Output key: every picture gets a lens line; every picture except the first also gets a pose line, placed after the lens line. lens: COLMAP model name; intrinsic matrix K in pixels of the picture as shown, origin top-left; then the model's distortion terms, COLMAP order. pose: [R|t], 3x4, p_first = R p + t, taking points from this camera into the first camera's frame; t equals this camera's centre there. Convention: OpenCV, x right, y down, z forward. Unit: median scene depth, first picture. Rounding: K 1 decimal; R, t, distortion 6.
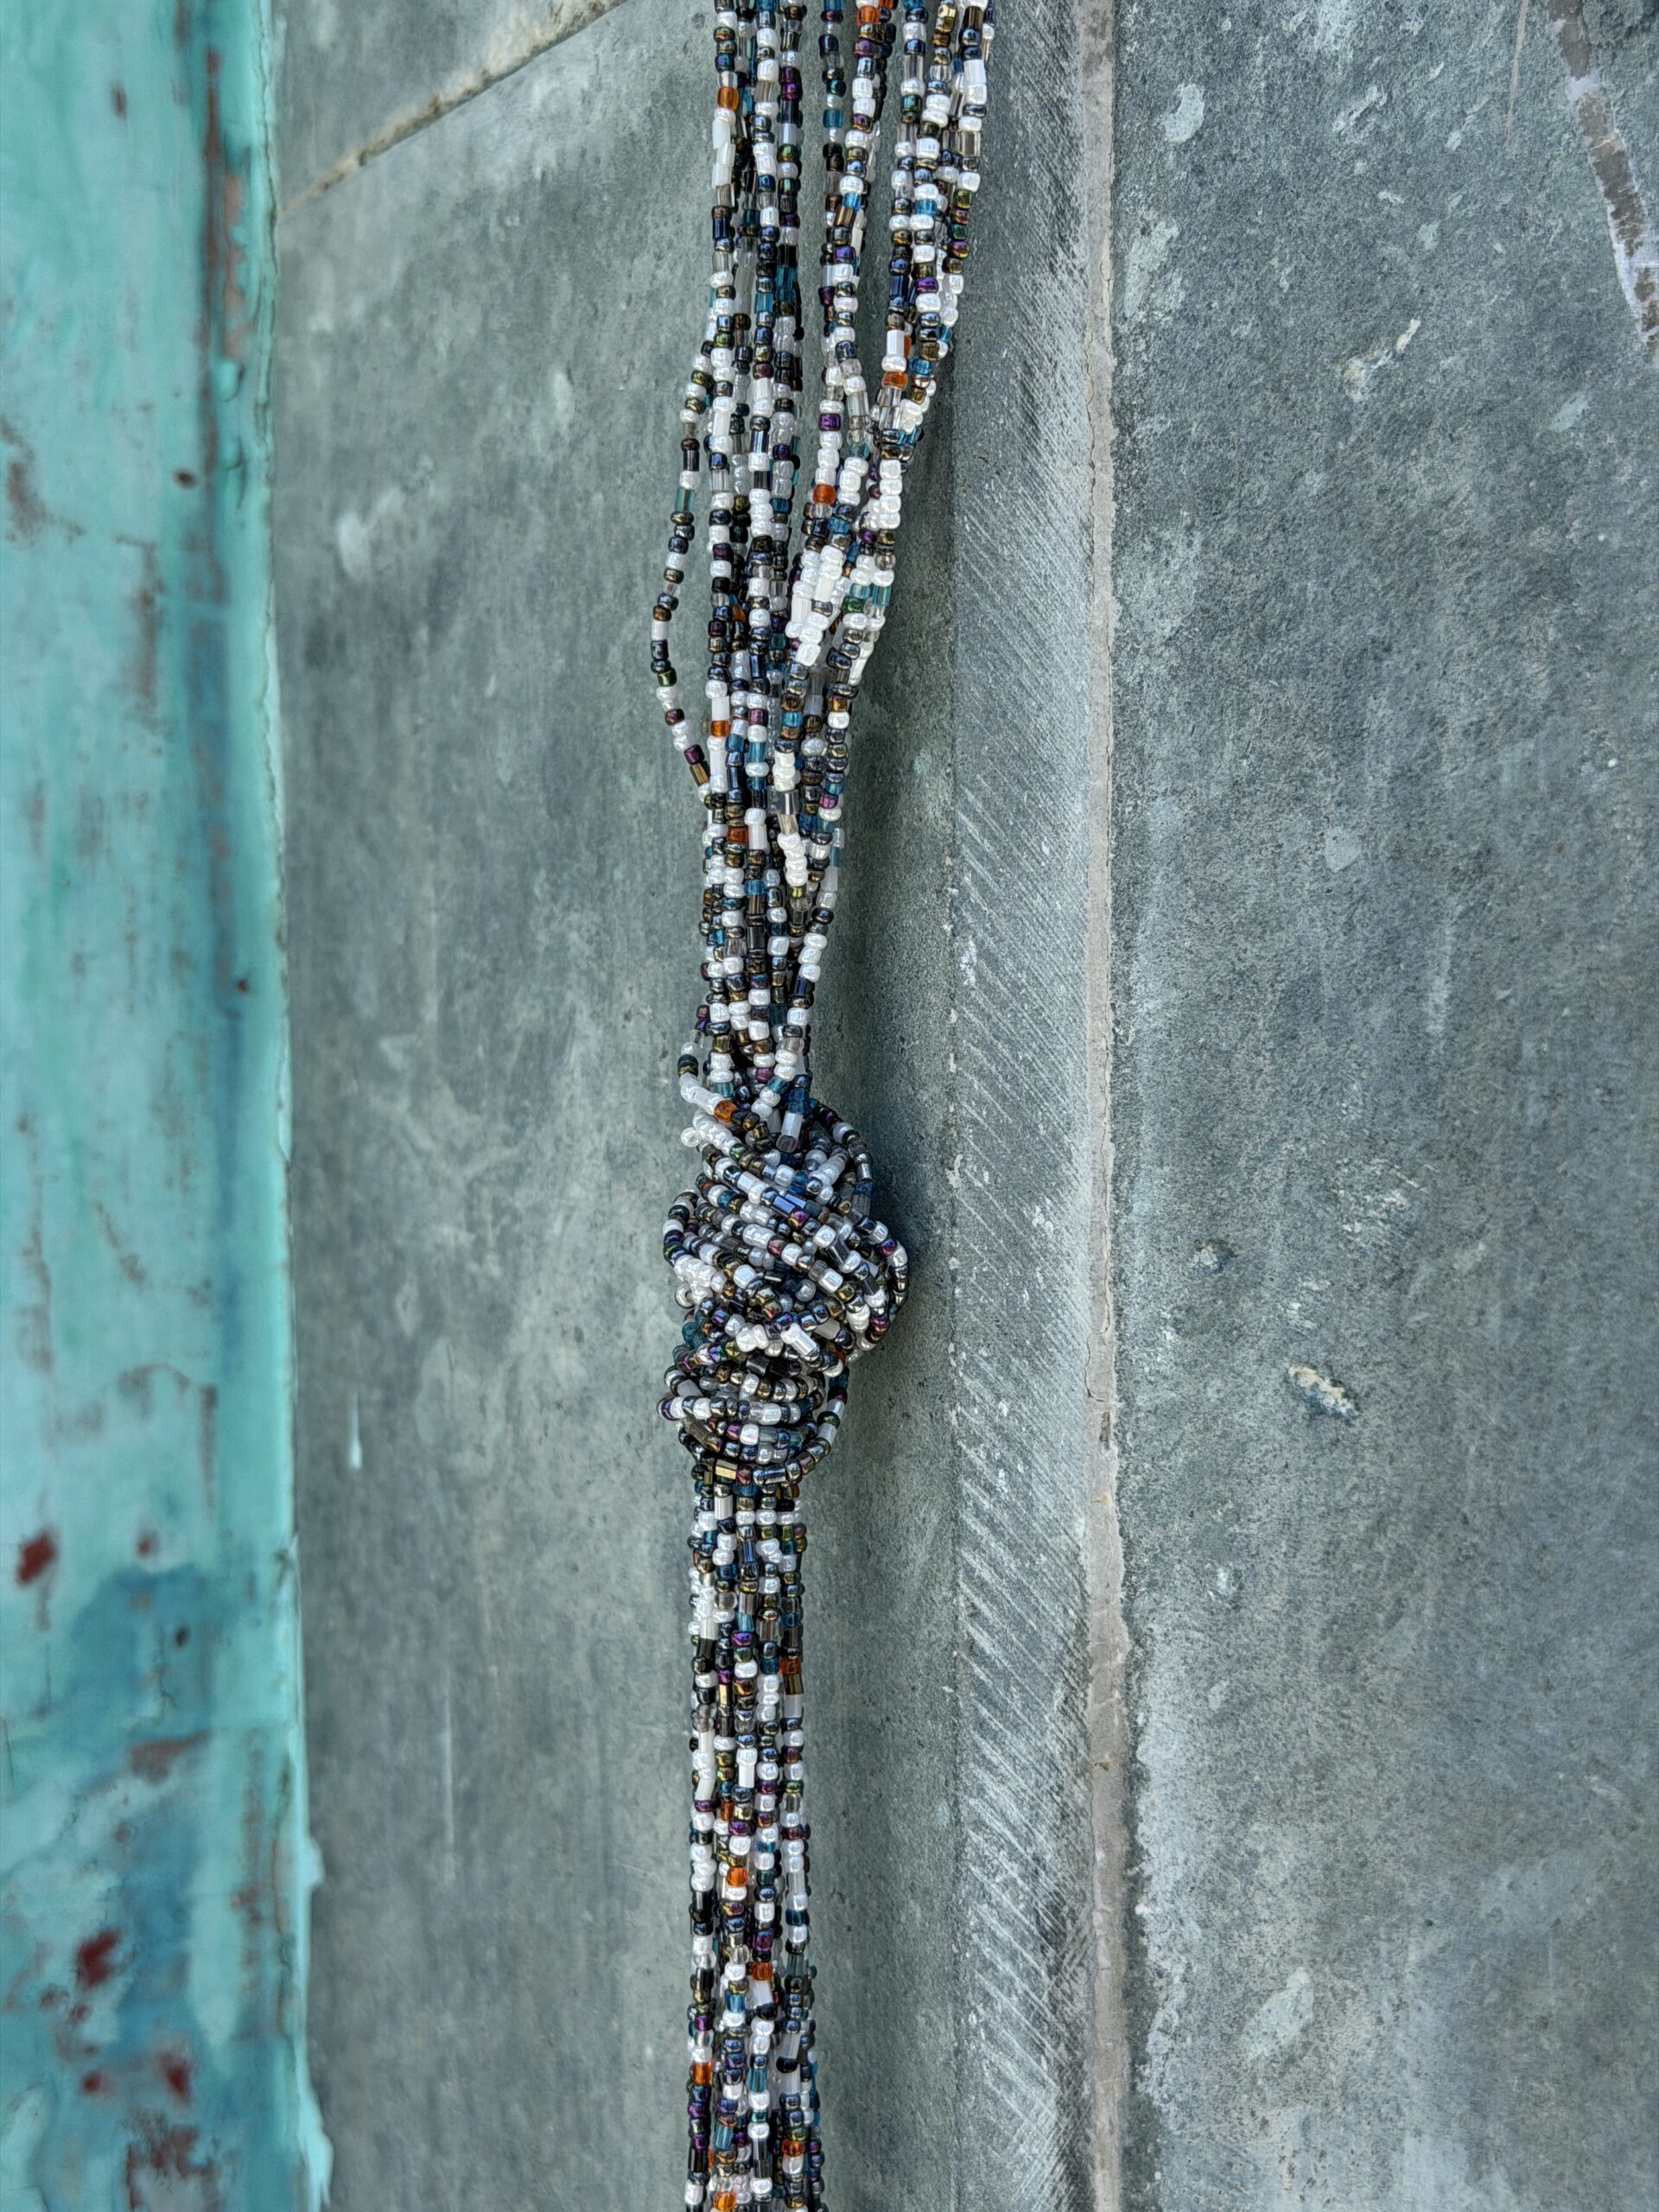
lens RADIAL K [[3147.3, 0, 845.3], [0, 3147.3, 1107.4], [0, 0, 1]] dist [0.119130, 0.000000]
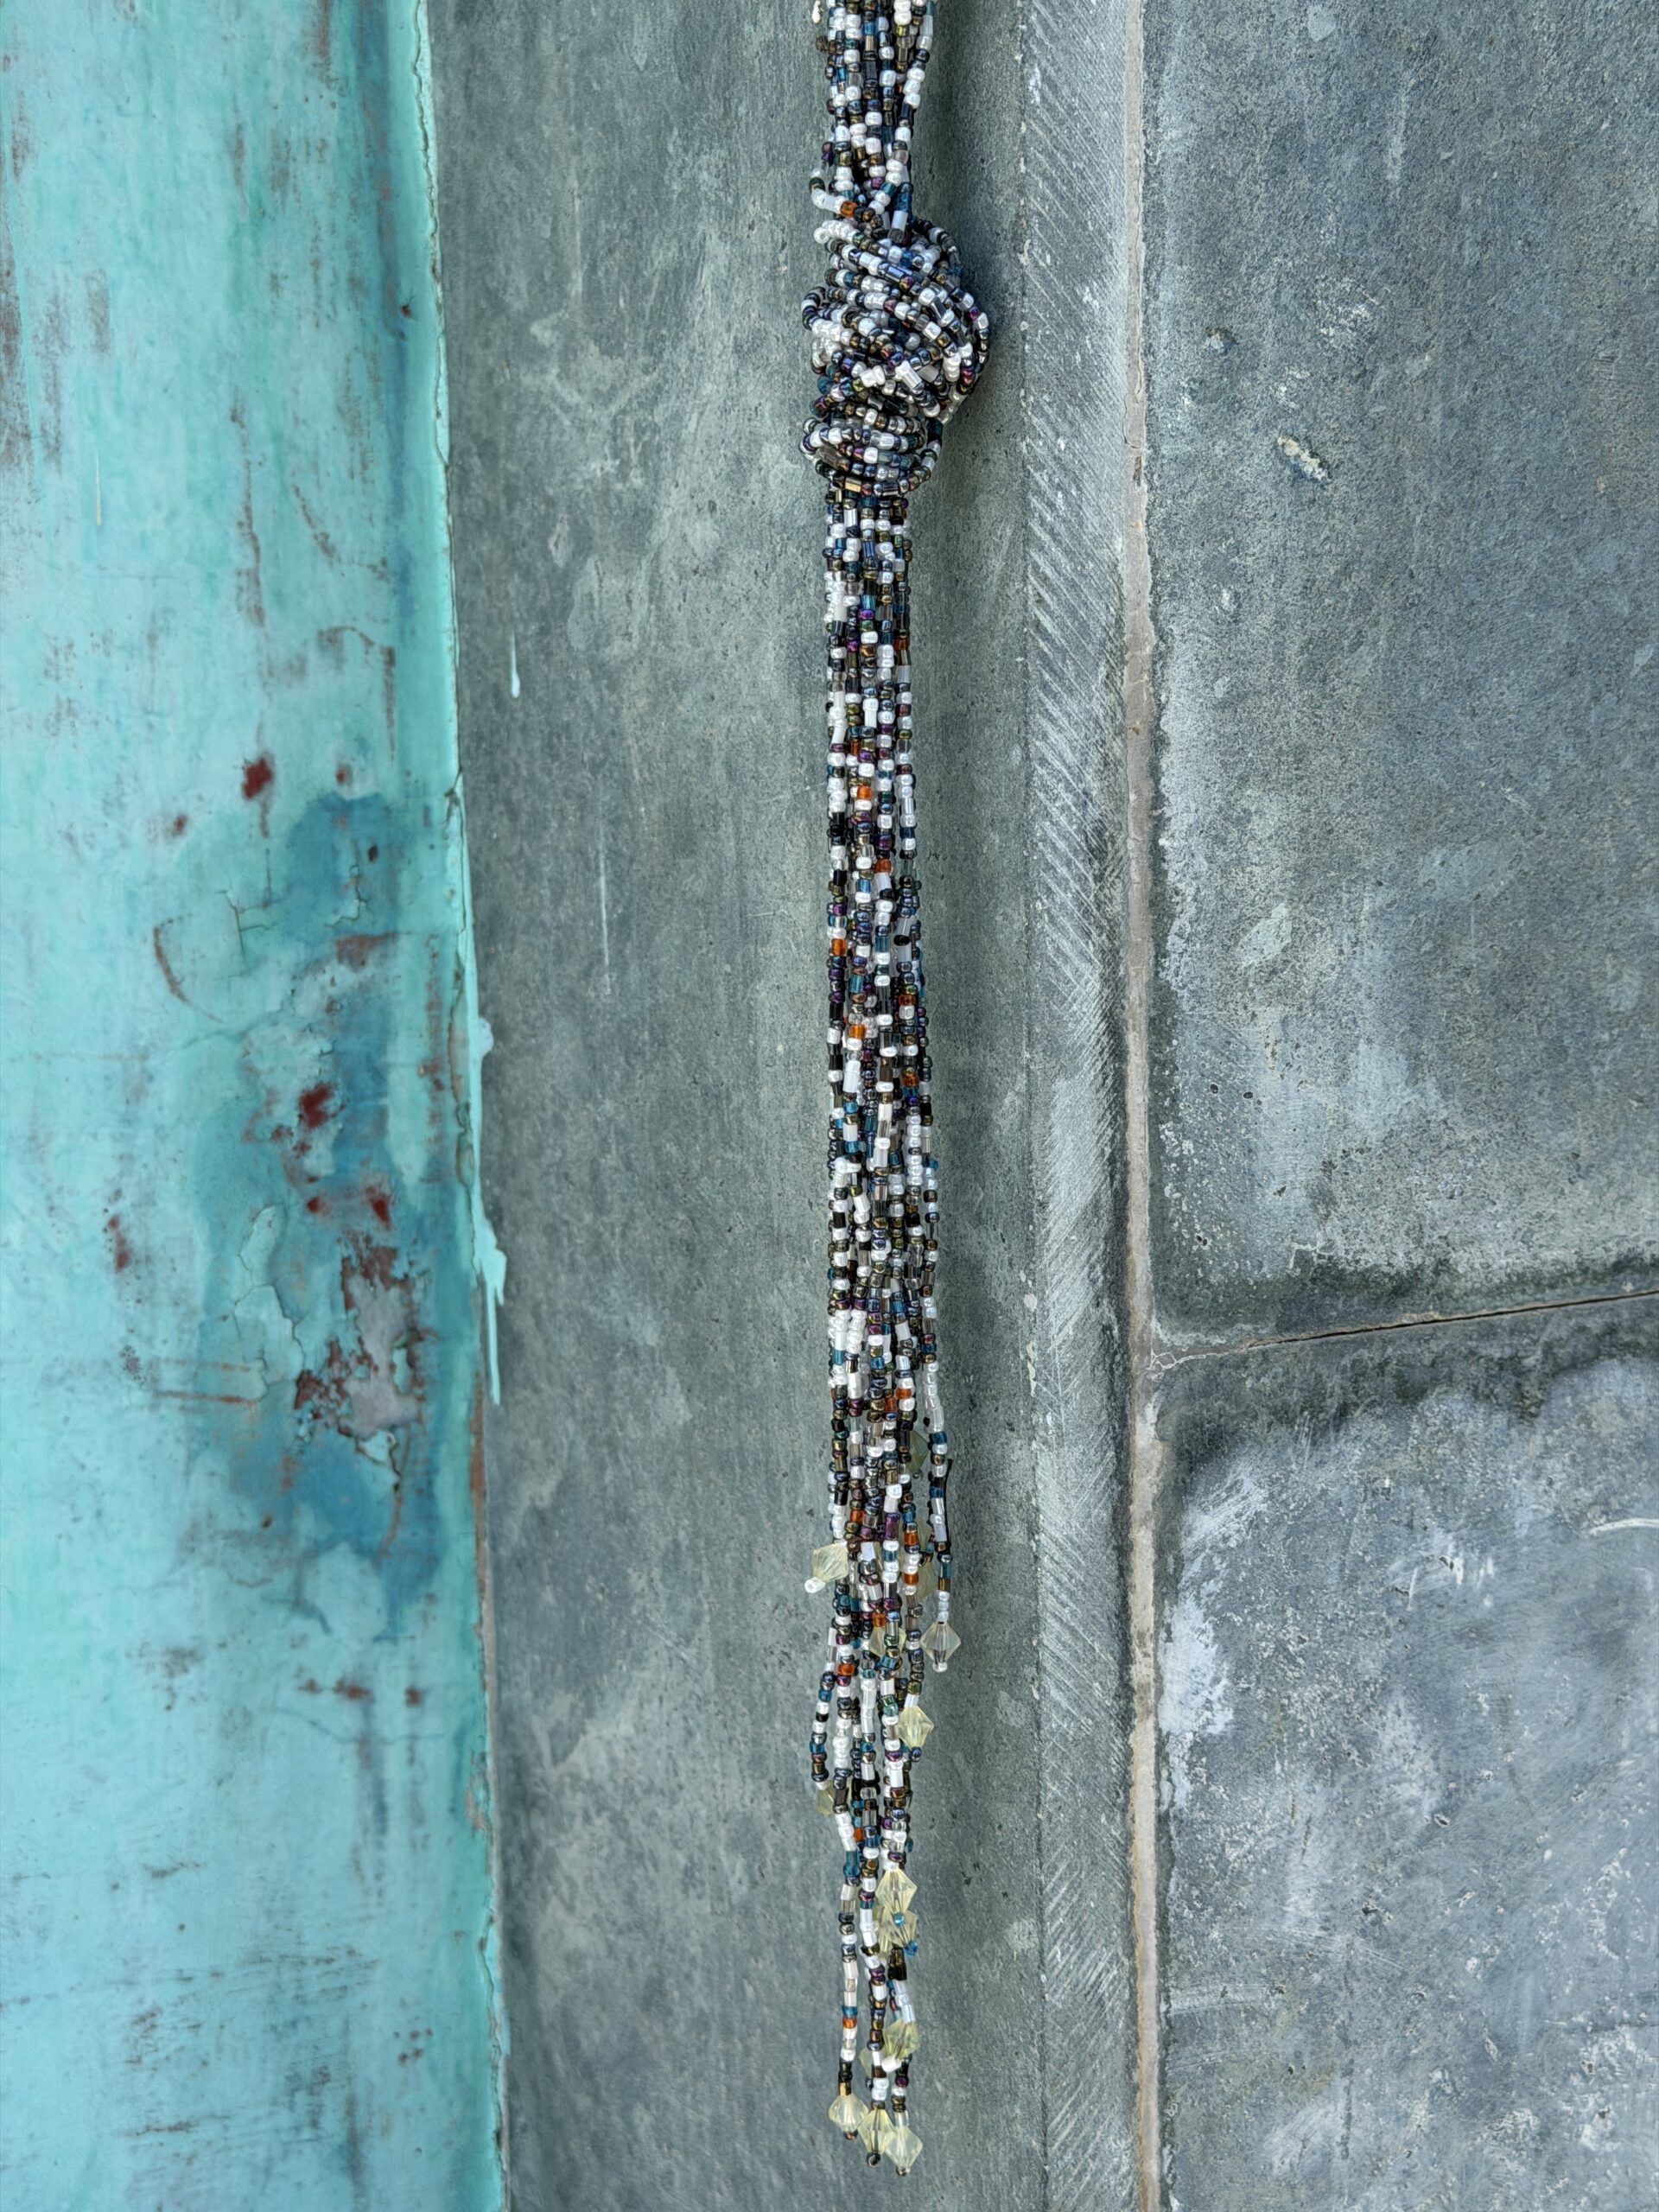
lens RADIAL K [[3147.3, 0, 828.7], [0, 3147.3, 1129.2], [0, 0, 1]] dist [0.119130, 0.000000]
pose [[0.999934, -0.011478, -0.000477, -0.046185], [0.011484, 0.997793, 0.065404, 0.272585], [-0.000274, -0.065405, 0.997859, -0.317858]]
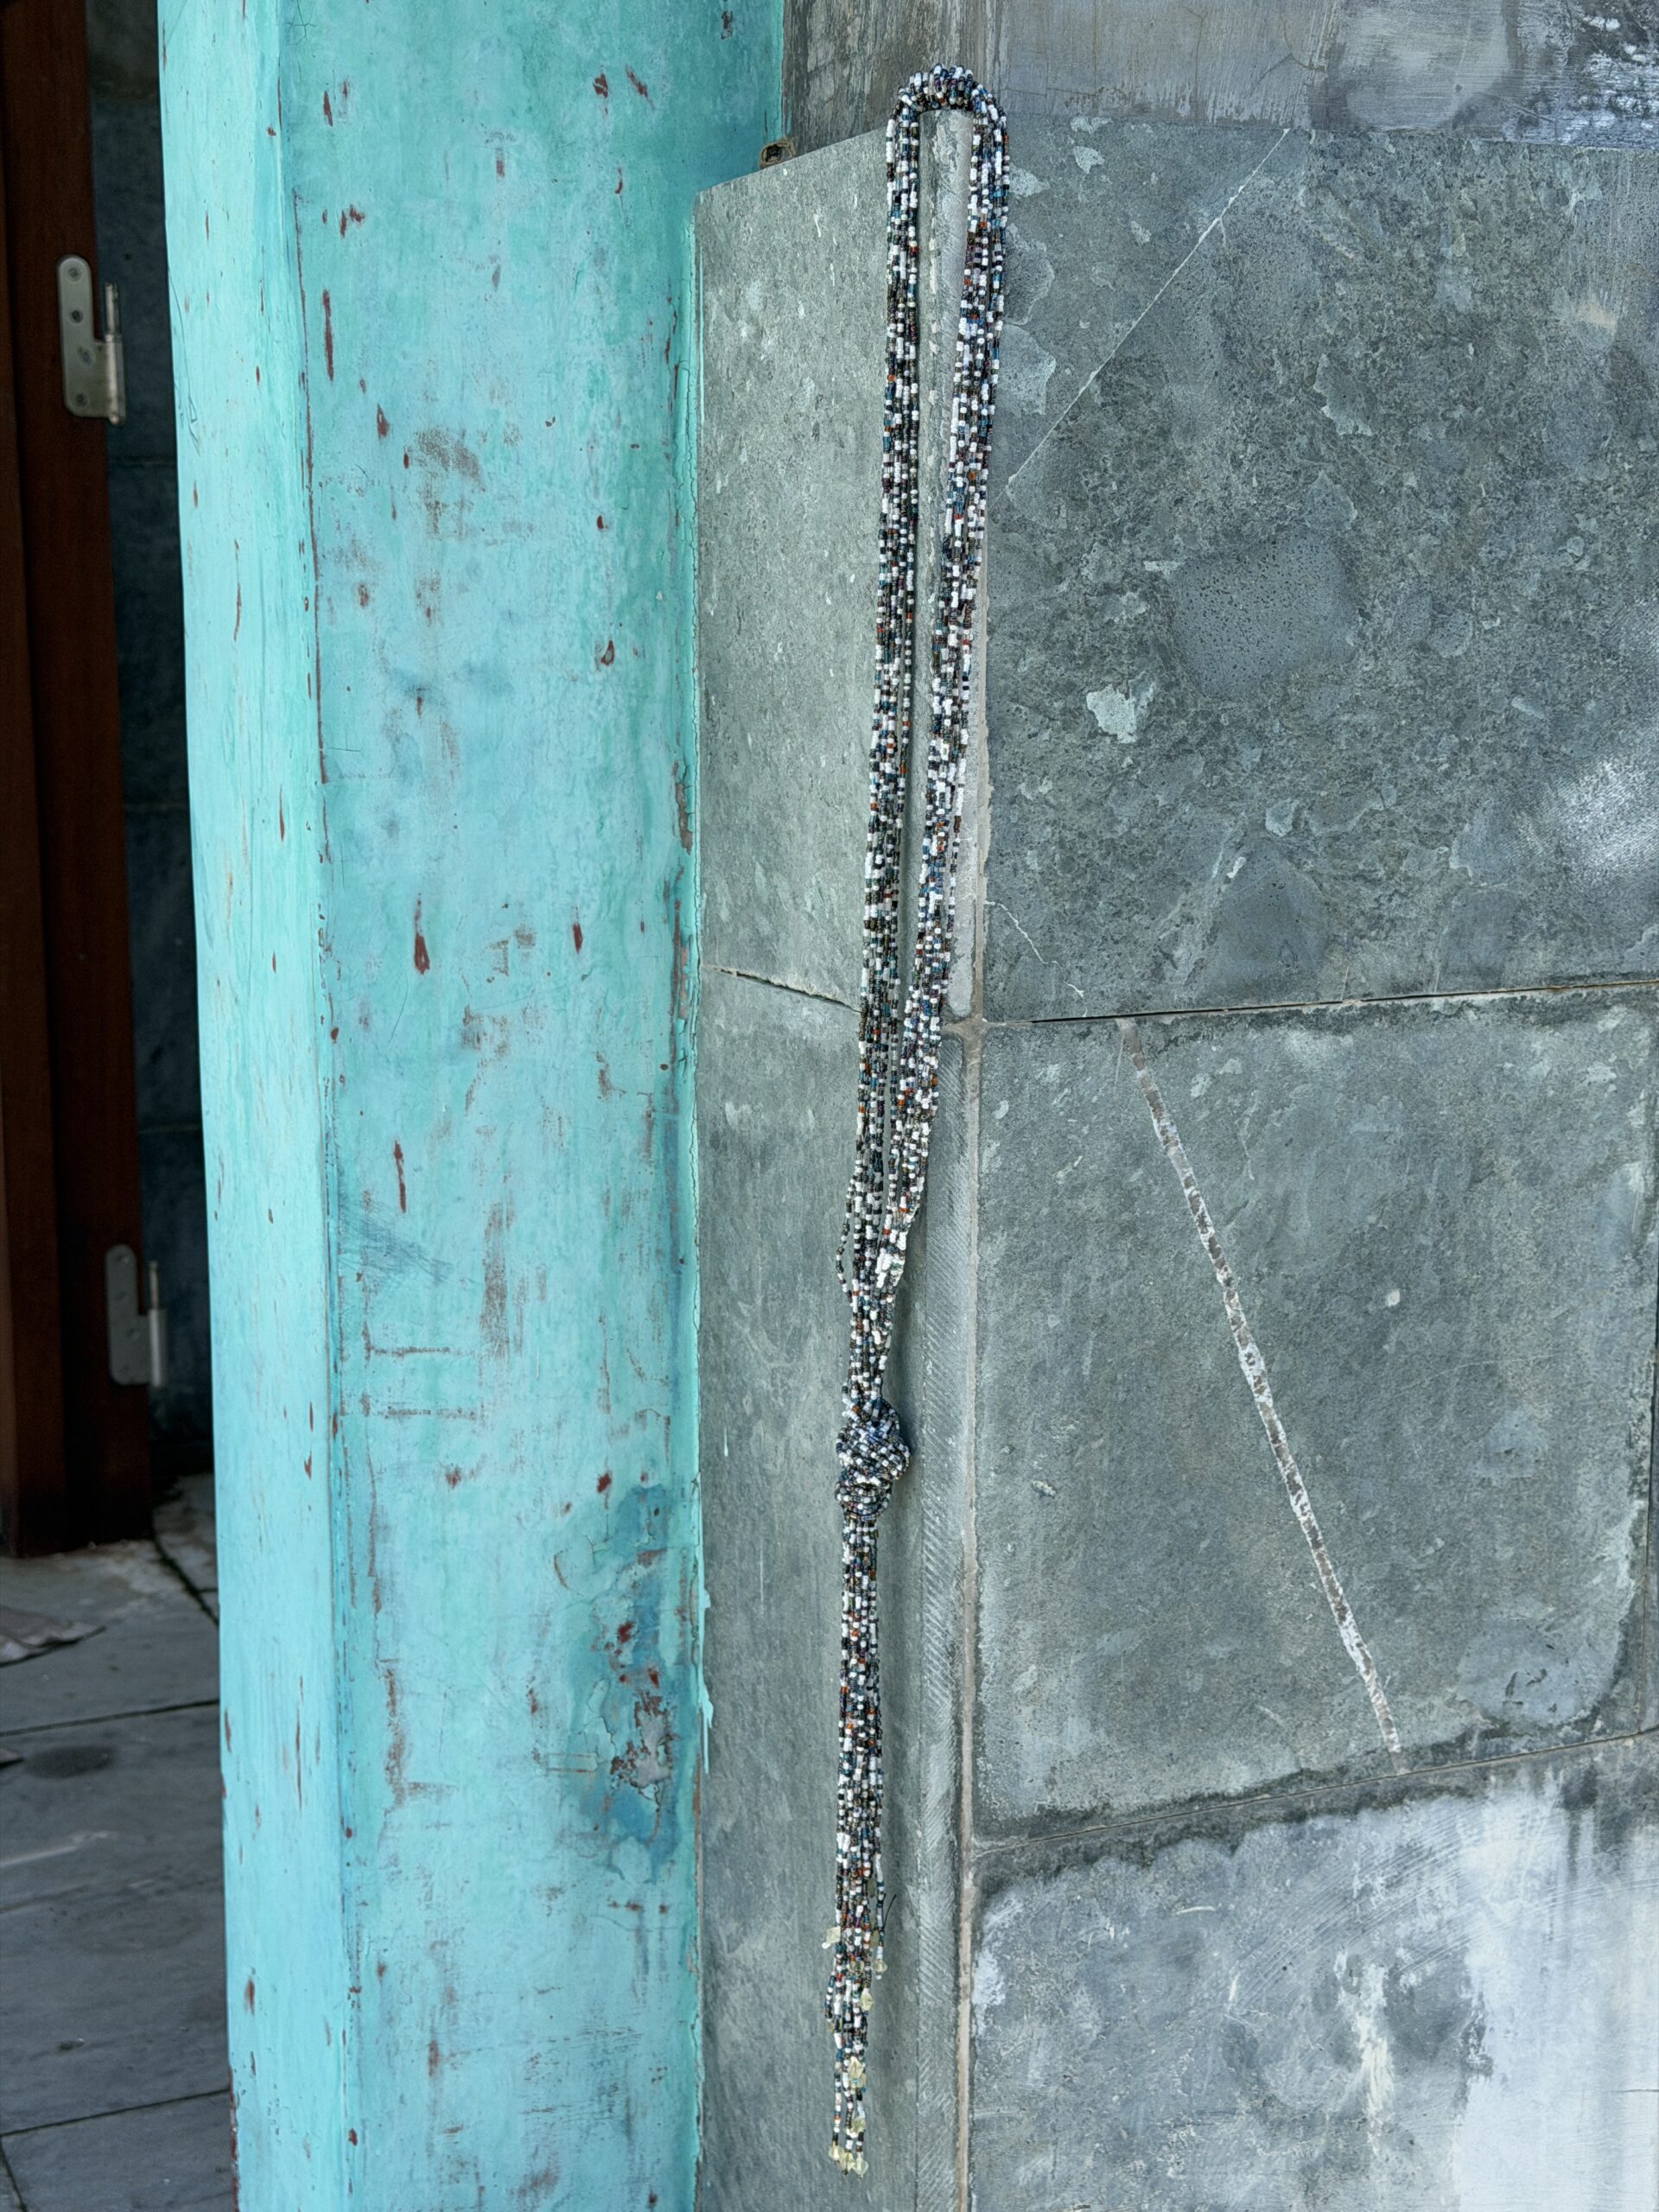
lens RADIAL K [[3147.3, 0, 841.1], [0, 3147.3, 1087.8], [0, 0, 1]] dist [0.119130, 0.000000]
pose [[0.996687, 0.026120, -0.077028, 0.177582], [-0.017101, 0.993159, 0.115510, -0.657507], [0.079518, -0.113810, 0.990315, -2.059539]]
